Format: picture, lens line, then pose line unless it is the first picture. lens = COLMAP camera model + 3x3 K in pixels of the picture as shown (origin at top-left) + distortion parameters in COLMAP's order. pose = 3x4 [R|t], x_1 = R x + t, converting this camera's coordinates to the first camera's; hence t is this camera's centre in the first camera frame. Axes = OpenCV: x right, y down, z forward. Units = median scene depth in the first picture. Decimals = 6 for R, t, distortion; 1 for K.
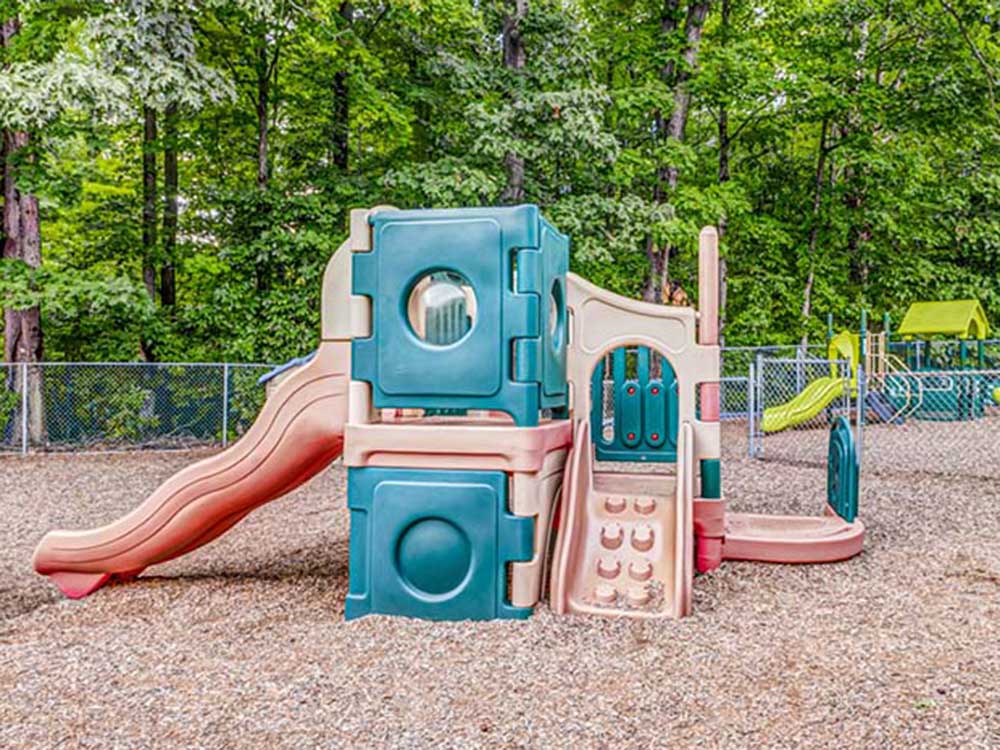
lens RADIAL K [[854.1, 0, 500.6], [0, 854.1, 376.9], [0, 0, 1]] dist [-0.005675, -0.000718]
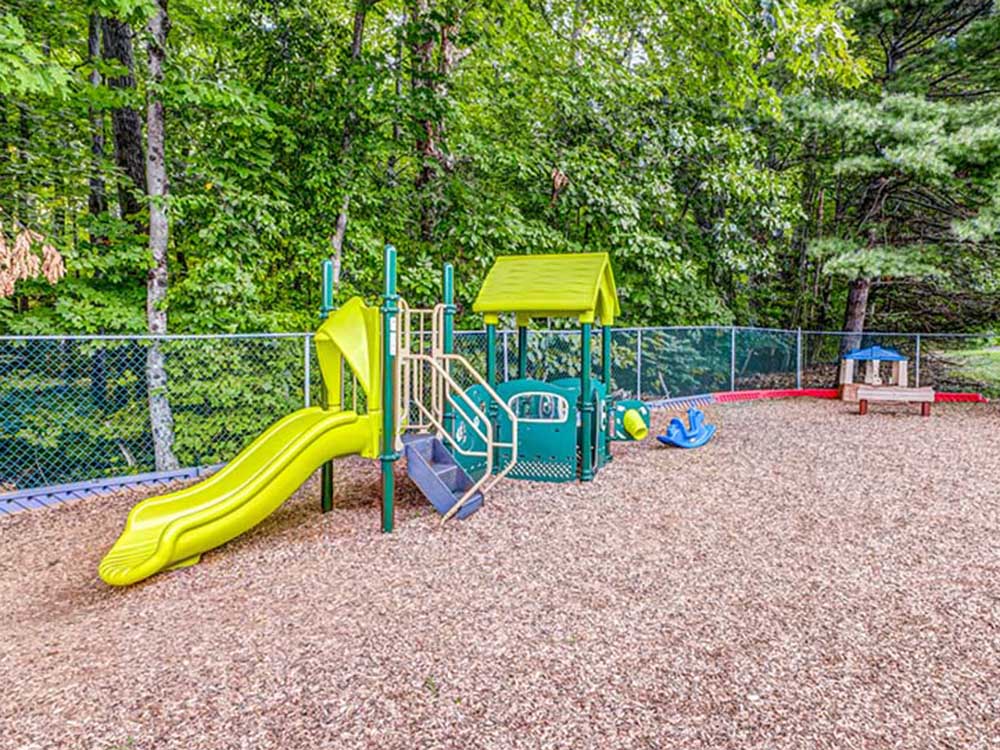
lens RADIAL K [[854.1, 0, 500.2], [0, 854.1, 373.4], [0, 0, 1]] dist [-0.005675, -0.000718]
pose [[0.898764, -0.006130, 0.438389, 0.202061], [0.001621, 0.999942, 0.010659, -0.015303], [-0.438429, -0.008869, 0.898722, 0.419878]]
